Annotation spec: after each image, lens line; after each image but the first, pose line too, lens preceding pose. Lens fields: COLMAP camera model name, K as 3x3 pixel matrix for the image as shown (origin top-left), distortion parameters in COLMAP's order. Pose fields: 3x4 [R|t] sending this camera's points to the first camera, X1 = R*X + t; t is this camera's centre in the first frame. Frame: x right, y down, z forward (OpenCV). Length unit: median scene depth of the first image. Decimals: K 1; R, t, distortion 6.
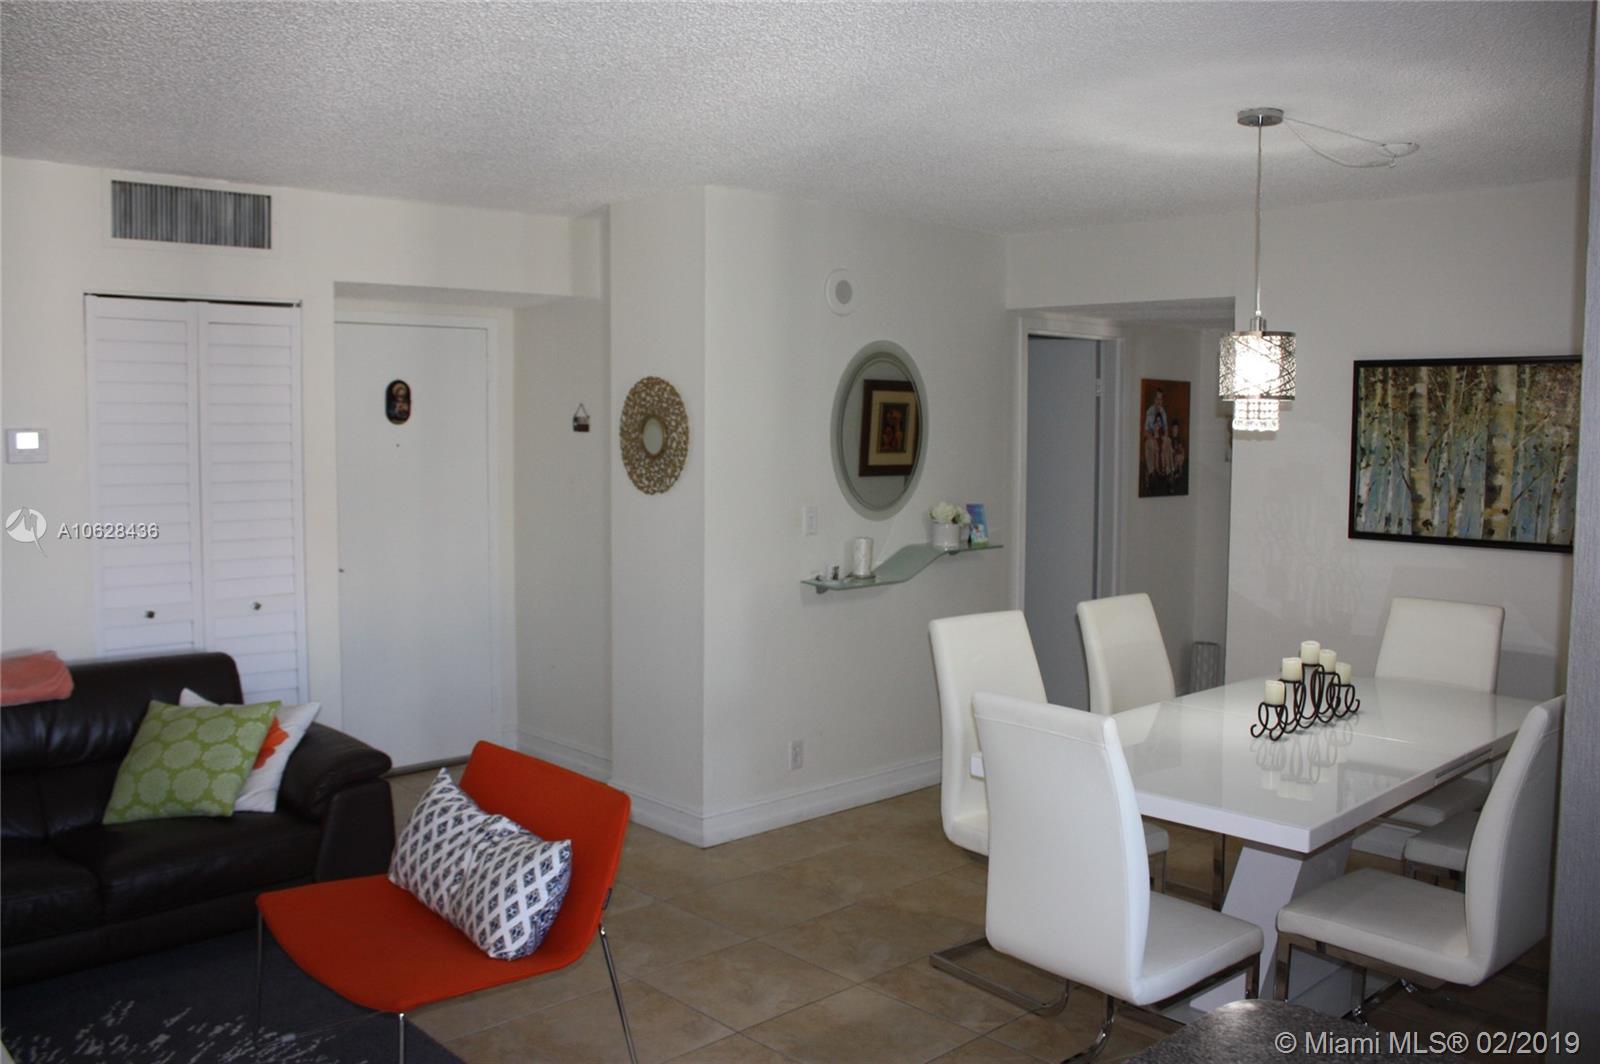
lens RADIAL K [[1334.9, 0, 799.1], [0, 1334.9, 513.7], [0, 0, 1]] dist [-0.166743, 0.140792]
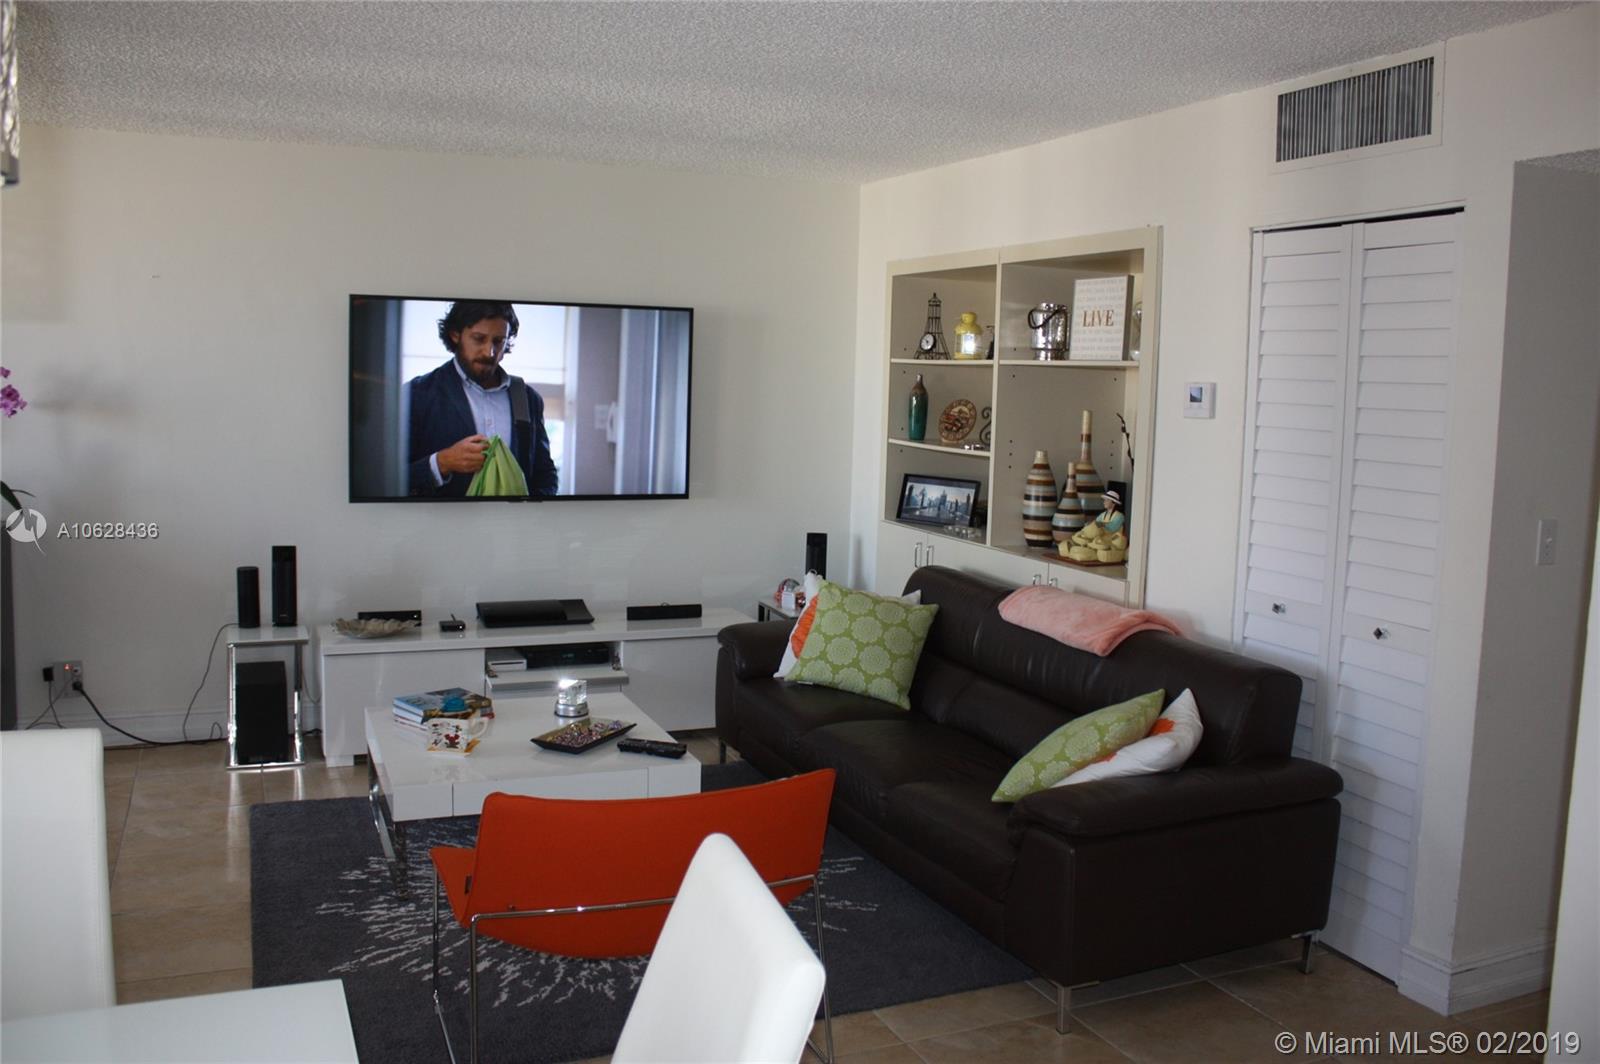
lens RADIAL K [[1334.9, 0, 805.6], [0, 1334.9, 525.4], [0, 0, 1]] dist [-0.166743, 0.140792]
pose [[-0.336859, 0.091478, -0.937101, 0.441936], [-0.094113, 0.987013, 0.130181, -0.064349], [0.936840, 0.132046, -0.323875, 1.111793]]
